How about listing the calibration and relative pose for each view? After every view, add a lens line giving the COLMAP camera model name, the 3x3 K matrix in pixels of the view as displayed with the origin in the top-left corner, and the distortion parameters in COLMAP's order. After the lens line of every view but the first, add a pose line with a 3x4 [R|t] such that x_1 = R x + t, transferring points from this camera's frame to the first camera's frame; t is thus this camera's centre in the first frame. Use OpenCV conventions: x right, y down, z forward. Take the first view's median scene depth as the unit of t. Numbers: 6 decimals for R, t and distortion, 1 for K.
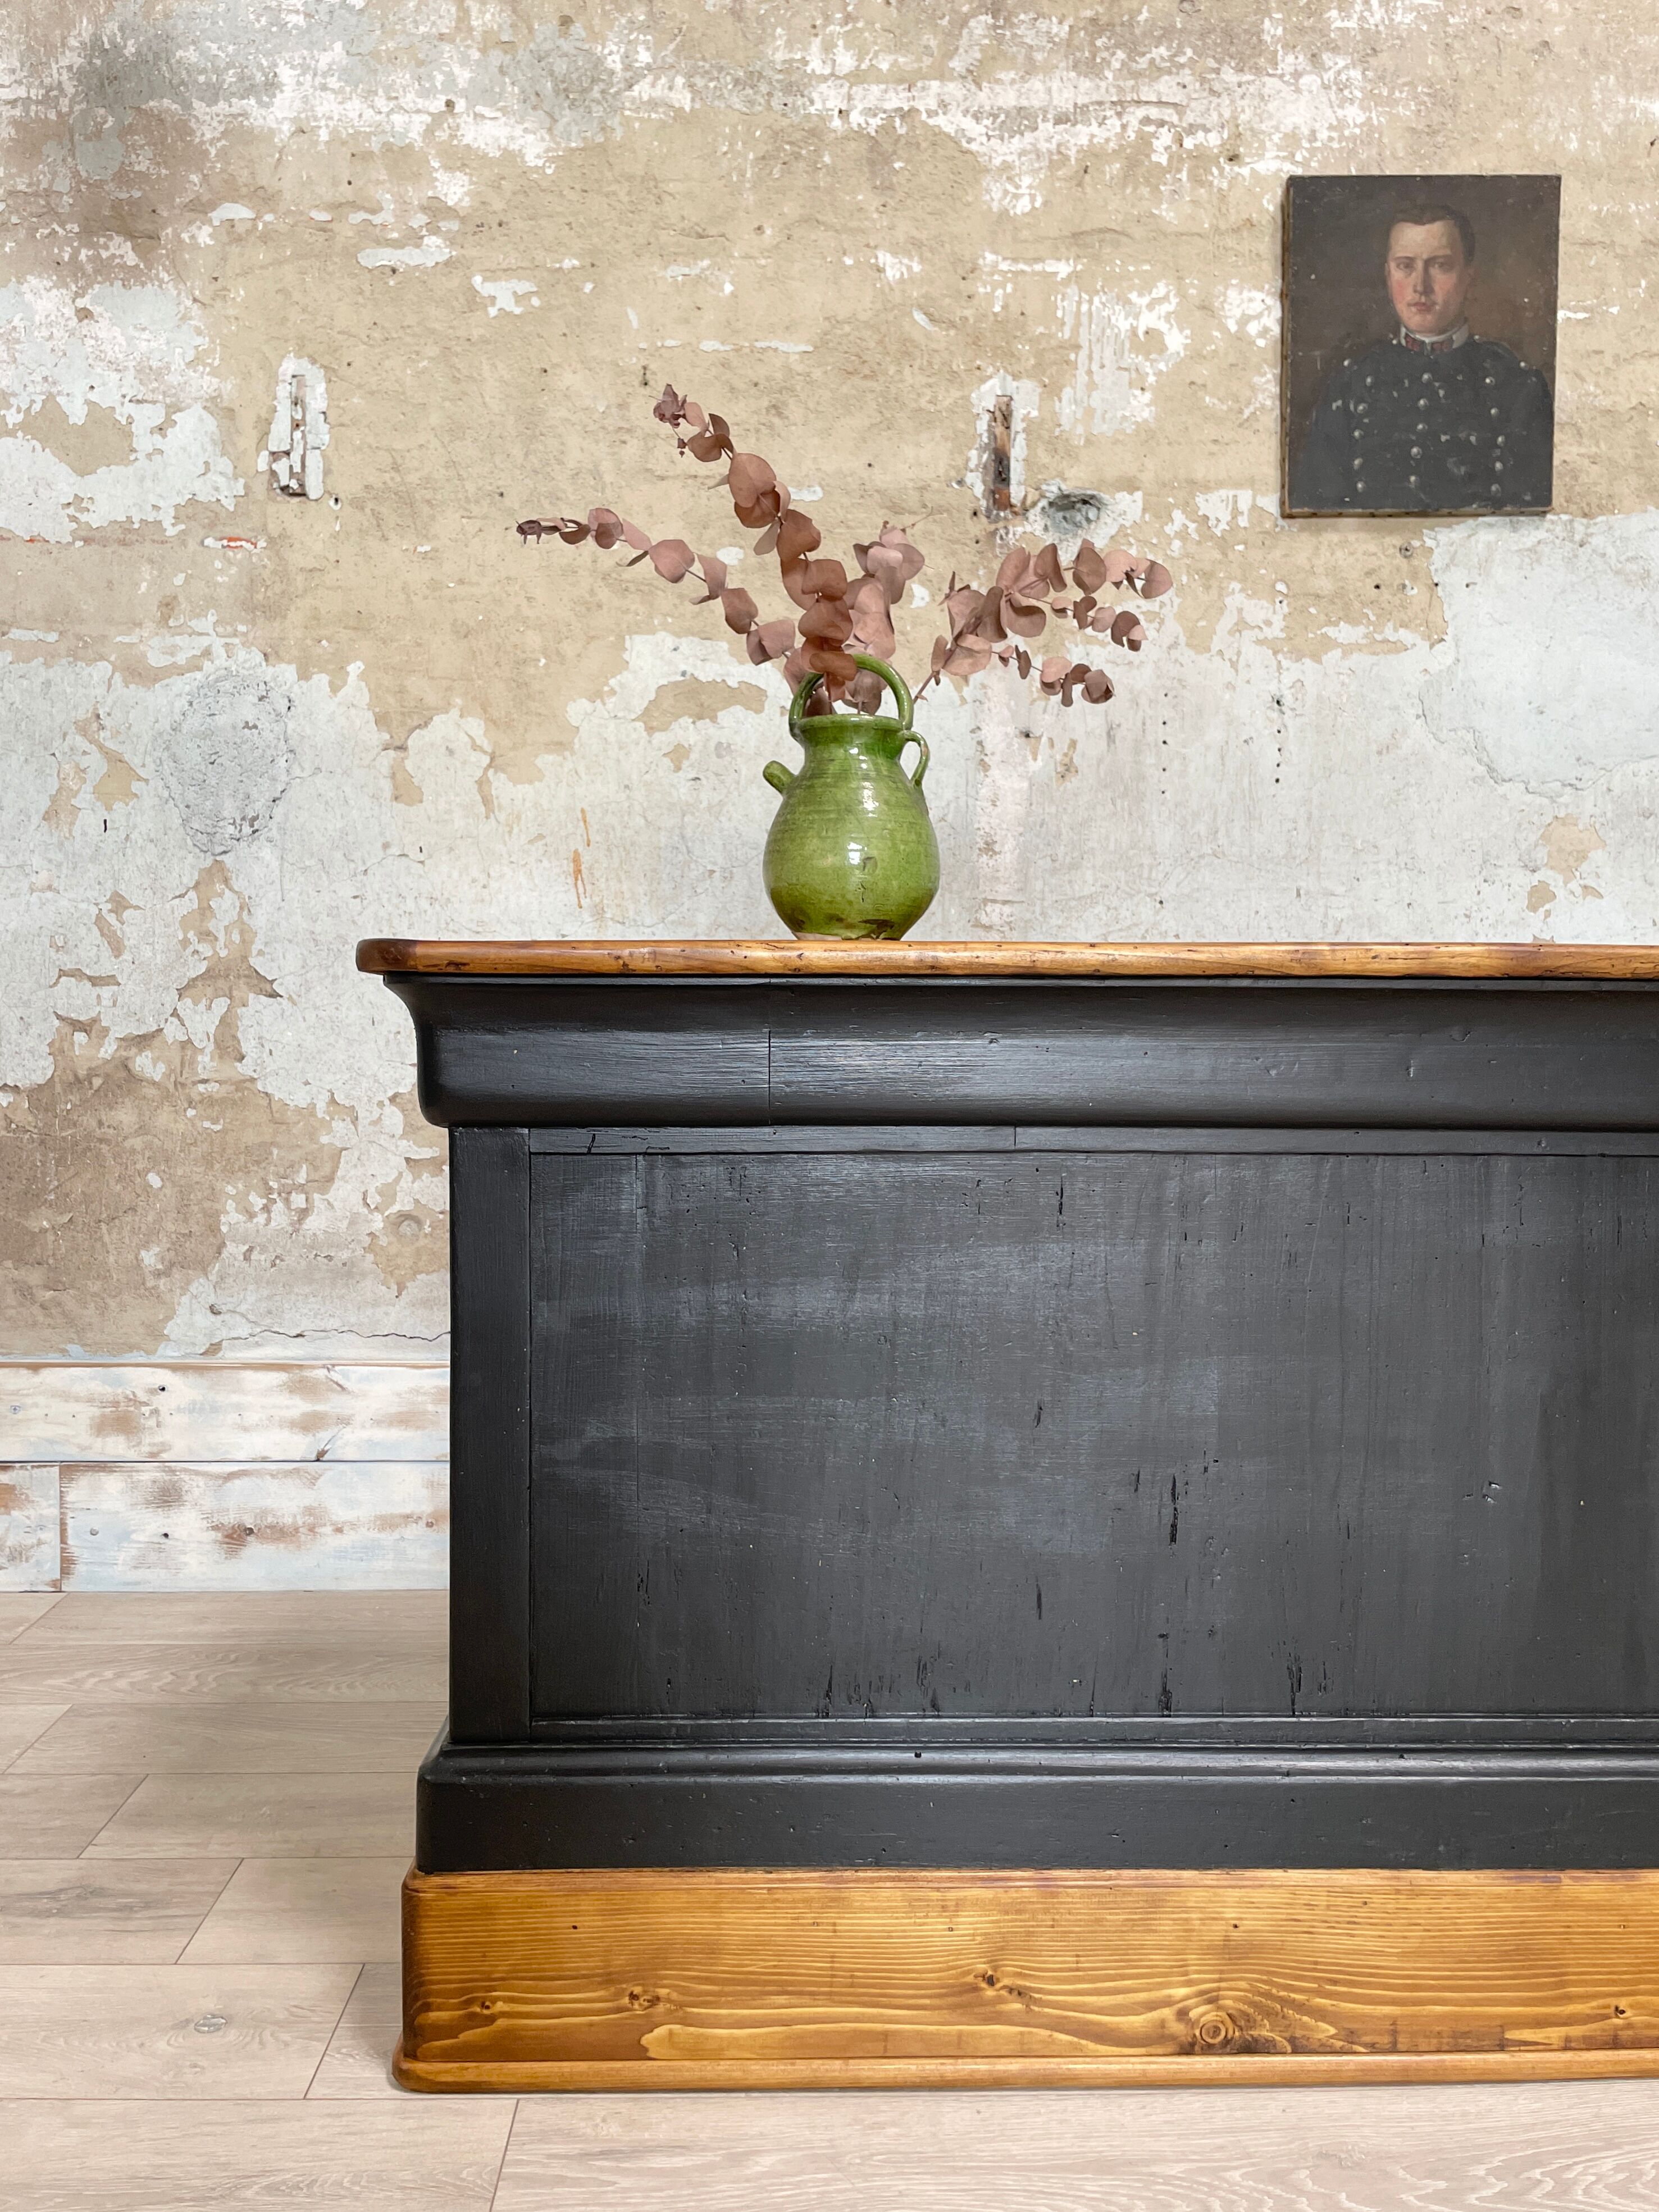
lens RADIAL K [[1740.7, 0, 810.7], [0, 1740.7, 1104.1], [0, 0, 1]] dist [0.085770, -0.113251]
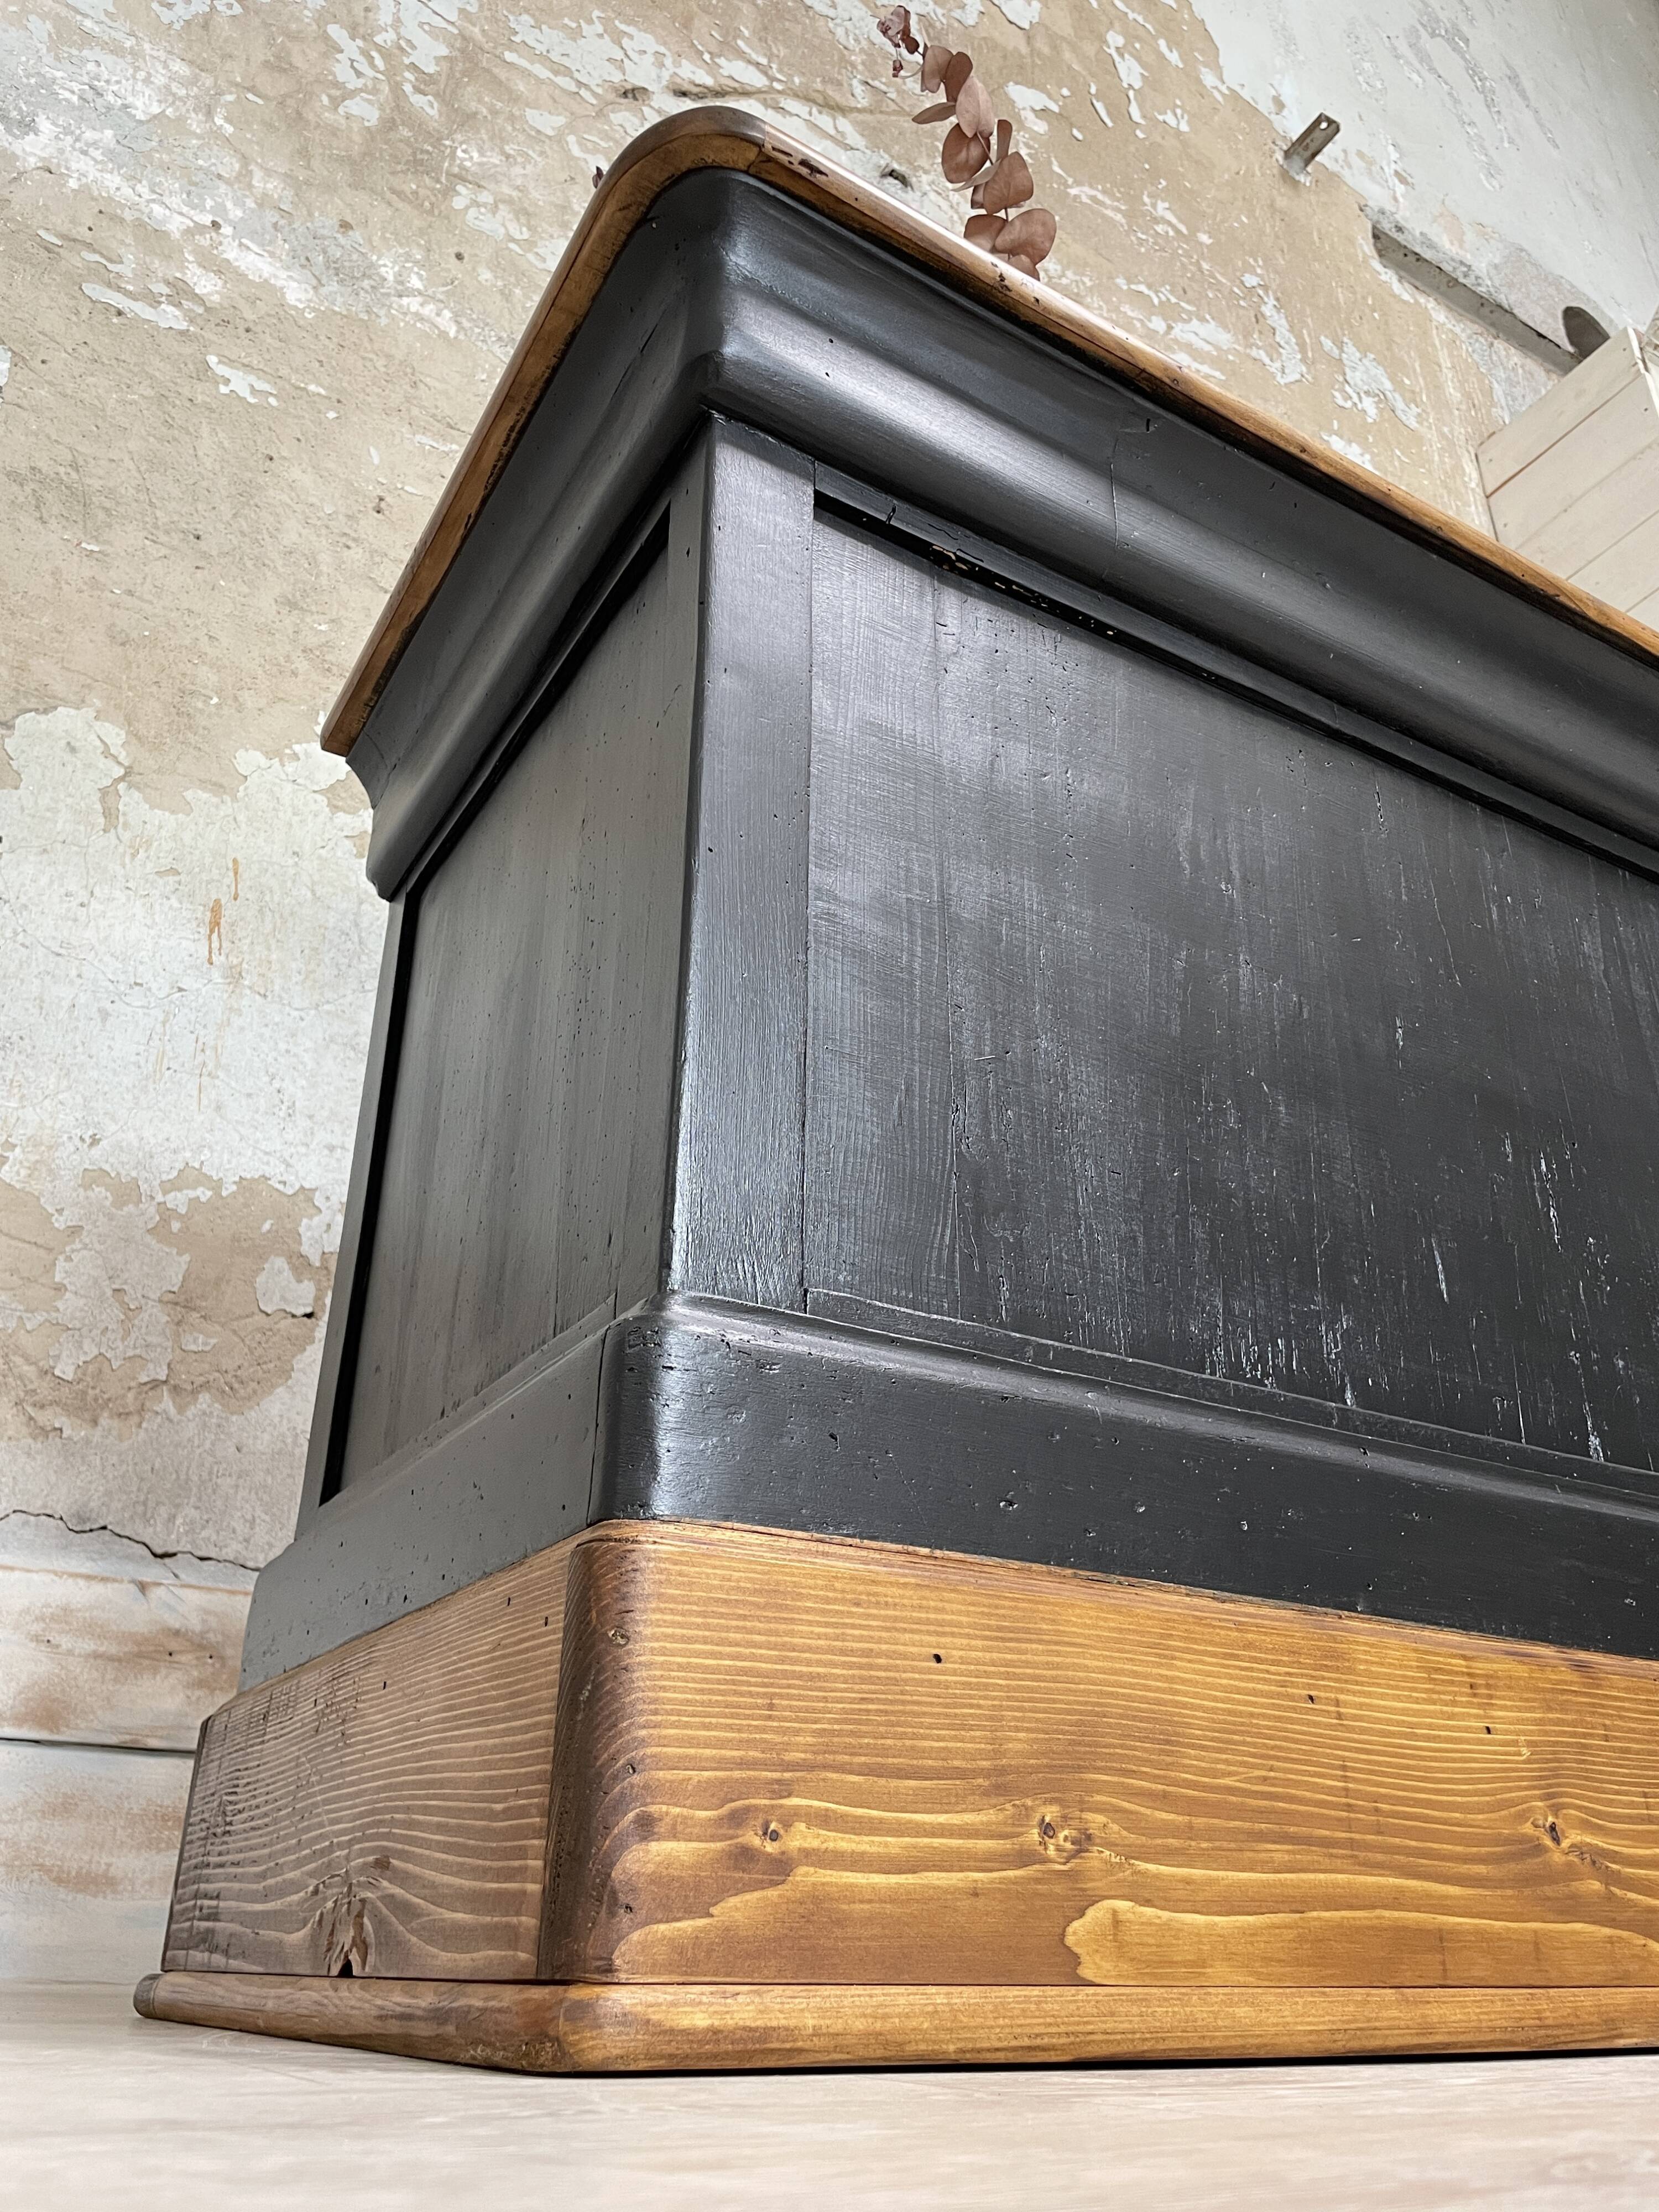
lens RADIAL K [[1712.9, 0, 828.8], [0, 1712.9, 1057.1], [0, 0, 1]] dist [0.083548, -0.108904]
pose [[0.865992, 0.239423, 0.439015, -0.220414], [0.017040, 0.863290, -0.504420, 0.307325], [-0.499767, 0.444305, 0.743523, 0.326677]]
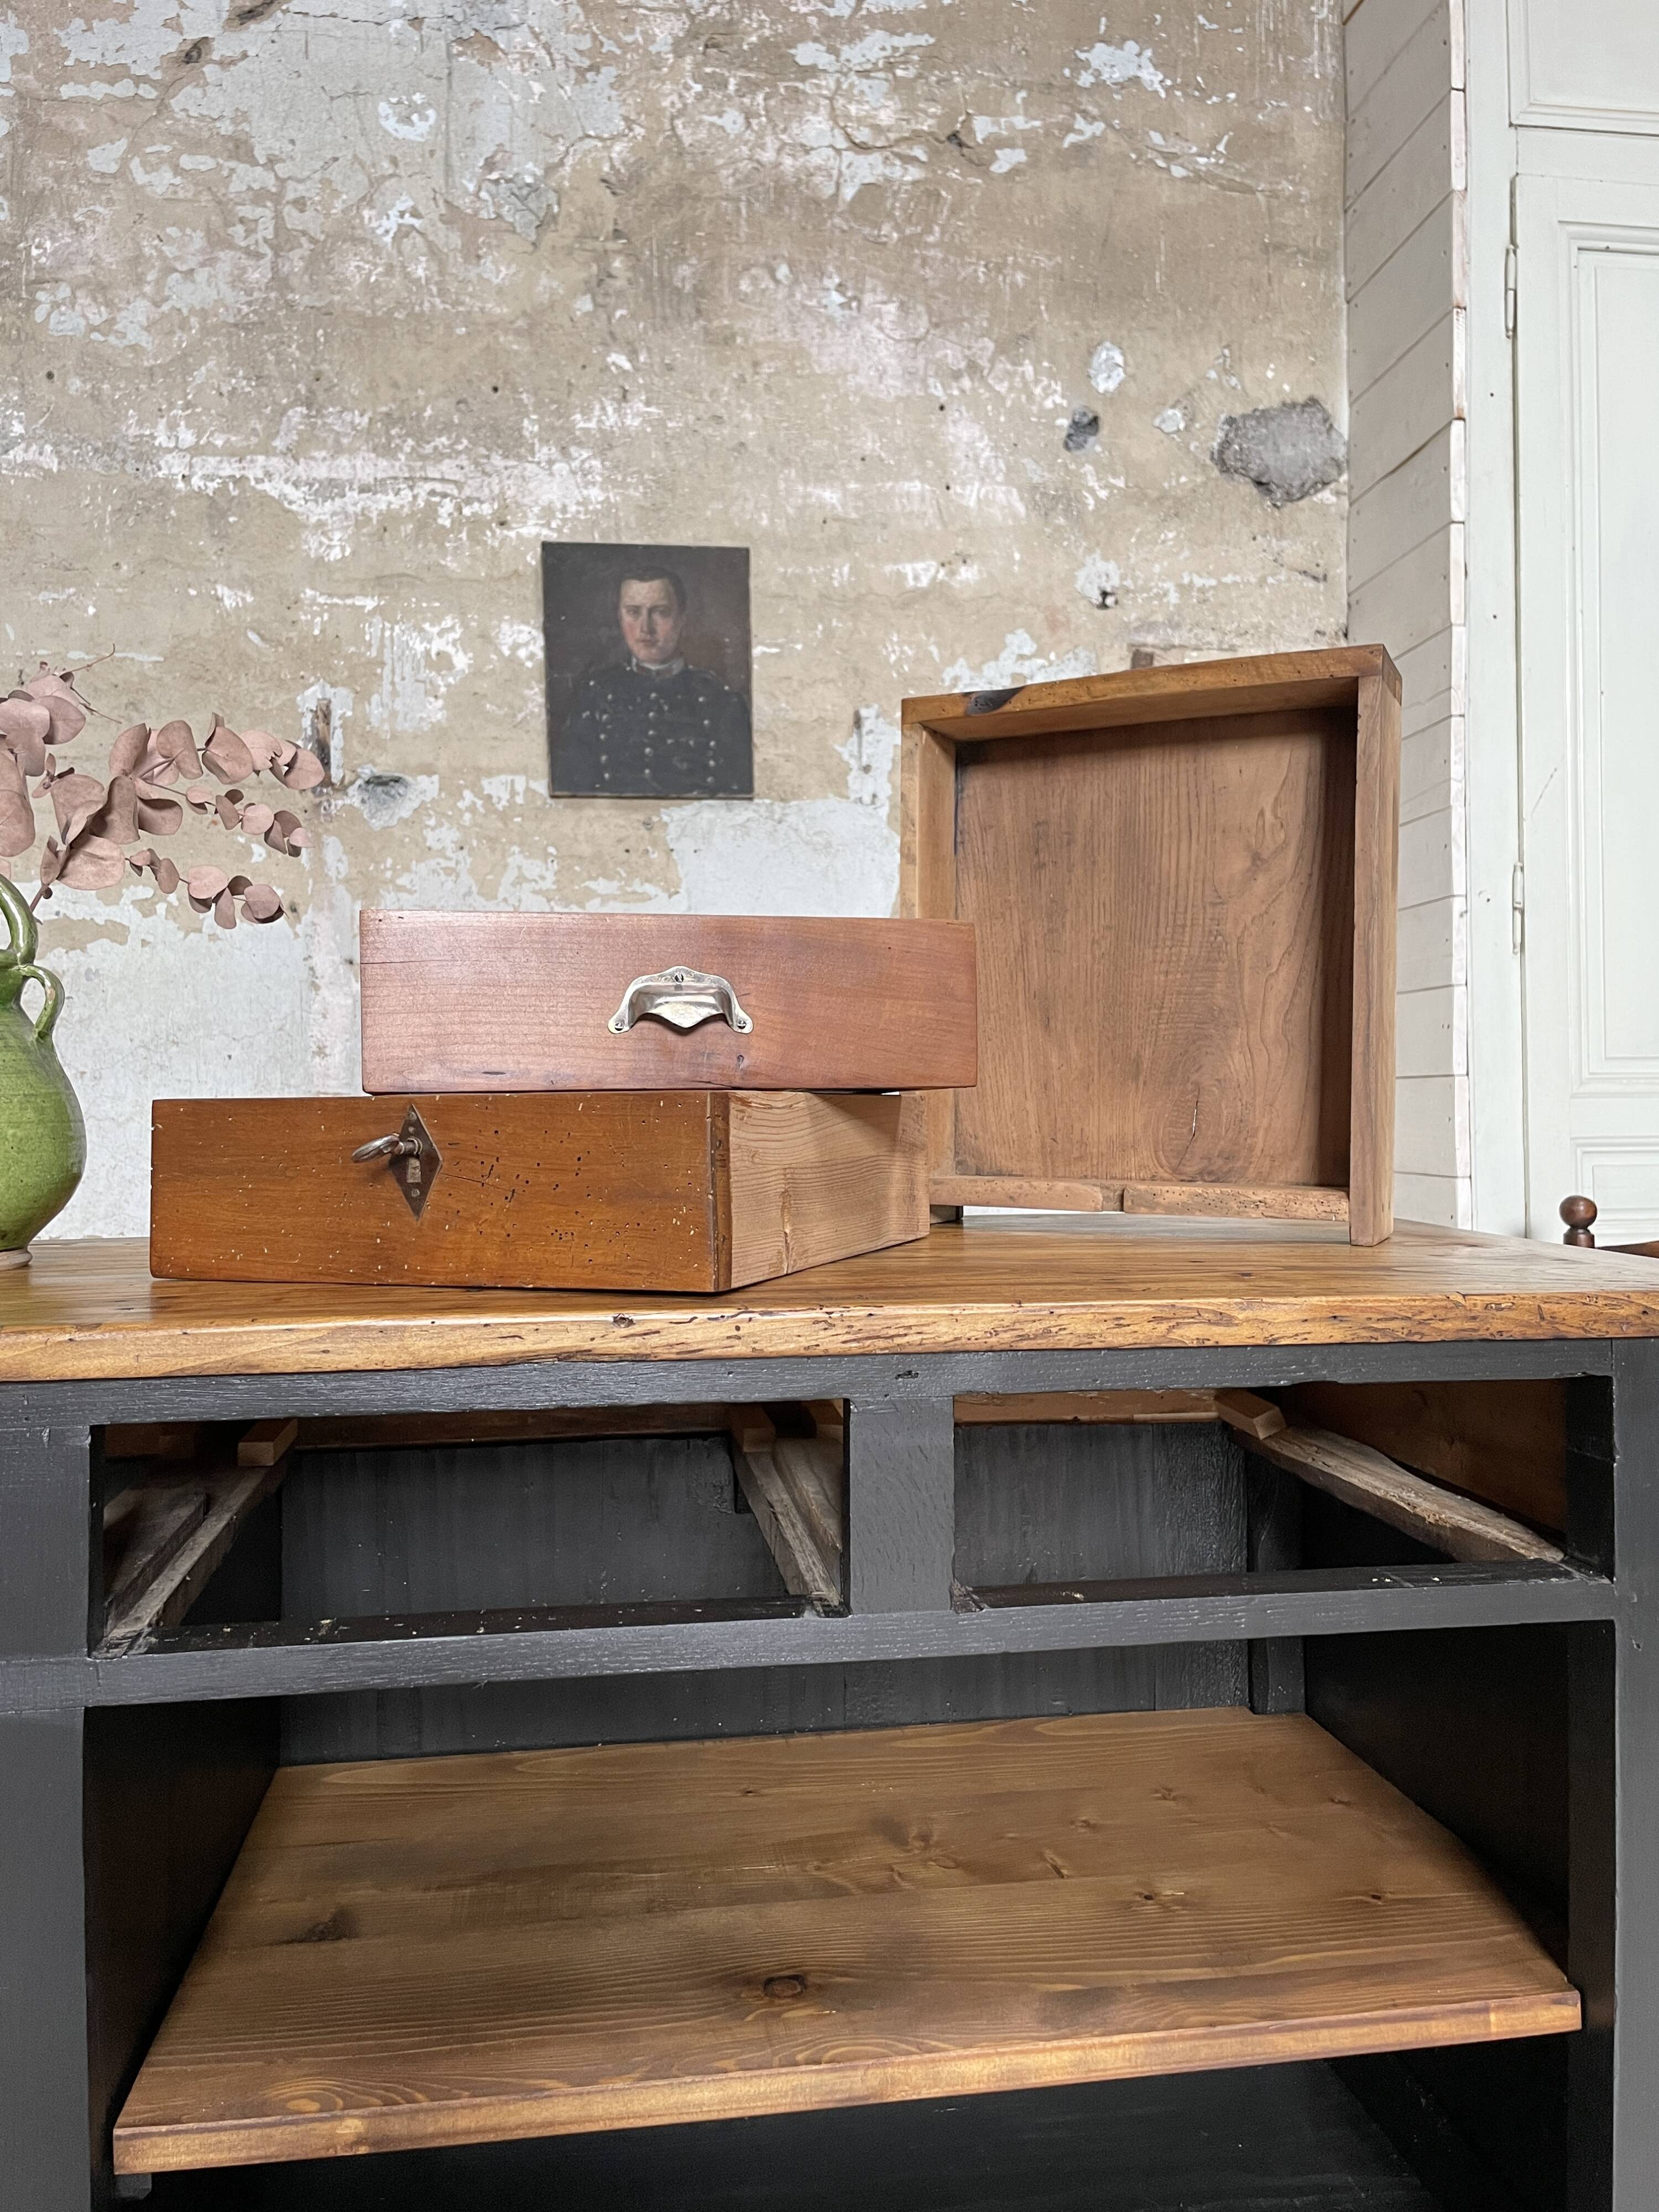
lens RADIAL K [[1712.9, 0, 838.8], [0, 1712.9, 1098.2], [0, 0, 1]] dist [0.083548, -0.108904]
pose [[0.991022, -0.013930, 0.132969, 0.309014], [0.019396, 0.999015, -0.039901, -0.057565], [-0.132283, 0.042122, 0.990317, -0.274703]]
